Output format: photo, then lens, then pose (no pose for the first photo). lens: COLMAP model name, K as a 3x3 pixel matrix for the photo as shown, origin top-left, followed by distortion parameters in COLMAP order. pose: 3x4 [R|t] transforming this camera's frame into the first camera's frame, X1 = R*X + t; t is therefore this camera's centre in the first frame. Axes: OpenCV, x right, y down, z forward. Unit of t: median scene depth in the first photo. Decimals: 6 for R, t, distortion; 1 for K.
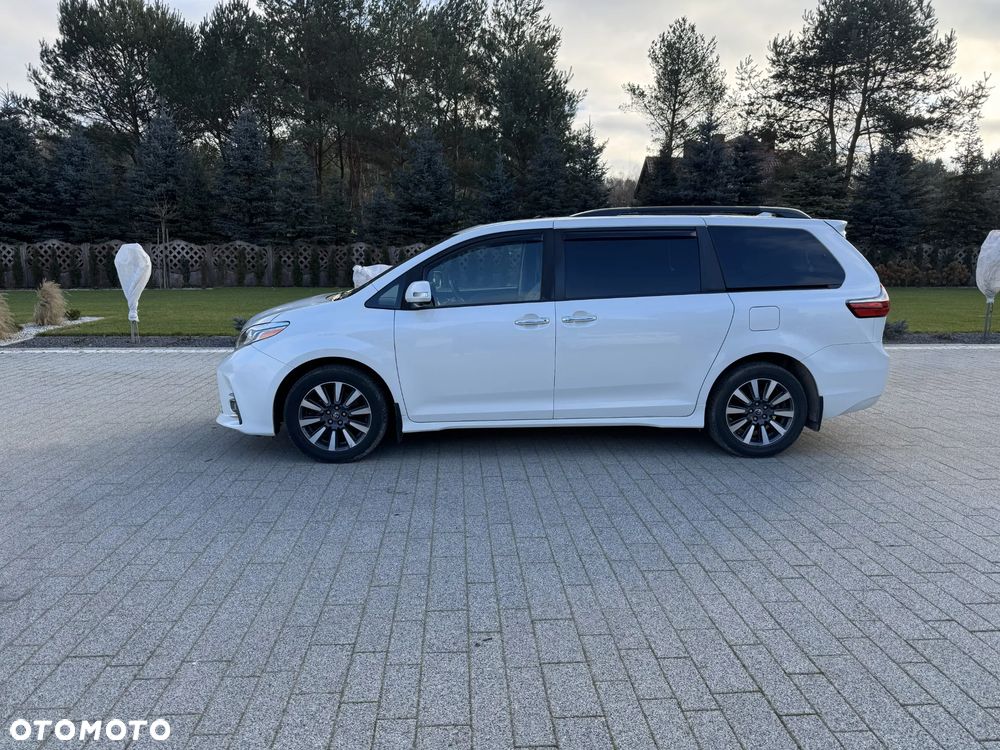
lens RADIAL K [[697.7, 0, 500.0], [0, 697.7, 375.0], [0, 0, 1]] dist [0.050742, -0.060297]
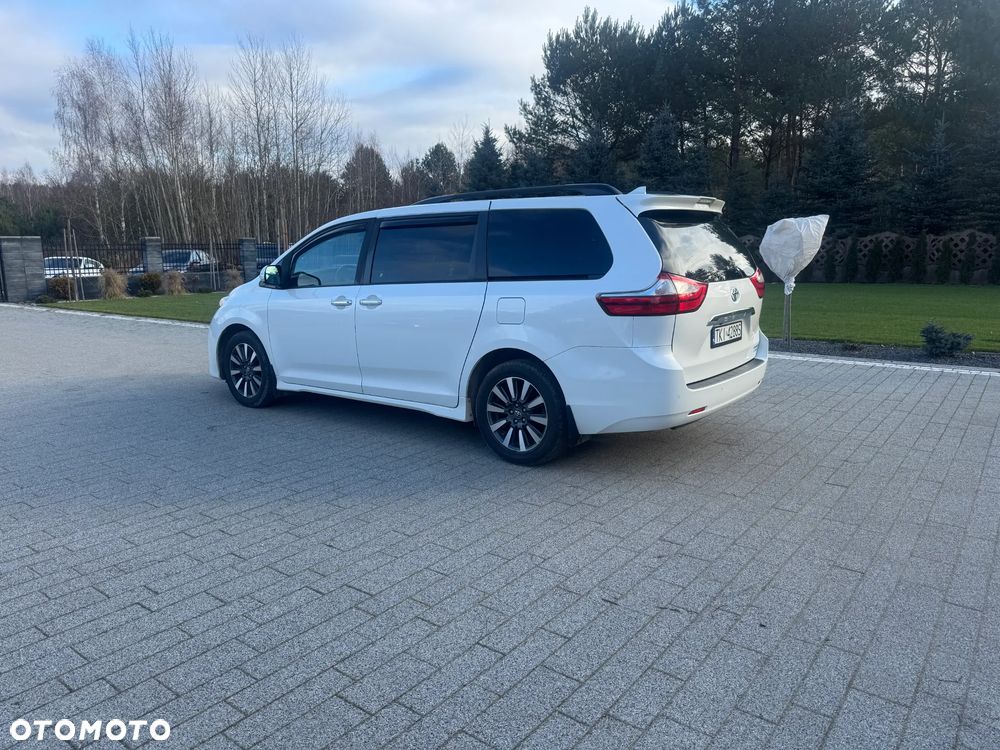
lens RADIAL K [[697.7, 0, 500.0], [0, 697.7, 375.0], [0, 0, 1]] dist [0.050742, -0.060297]
pose [[0.755027, 0.103025, -0.647549, 0.930710], [-0.099497, 0.994144, 0.042157, -0.032805], [0.648100, 0.032599, 0.760857, 0.303302]]
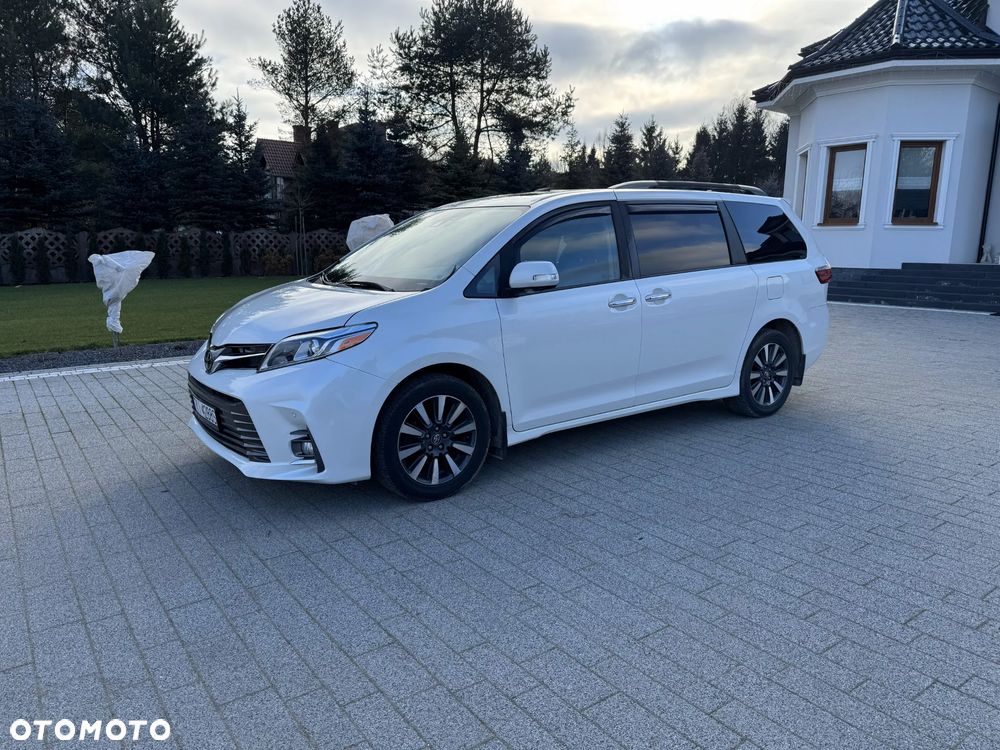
lens RADIAL K [[696.2, 0, 498.7], [0, 696.2, 378.3], [0, 0, 1]] dist [0.053666, -0.064558]
pose [[0.844394, -0.113854, 0.523485, -0.555292], [0.102700, 0.993434, 0.050408, -0.039319], [-0.525787, 0.011198, 0.850543, 0.294318]]
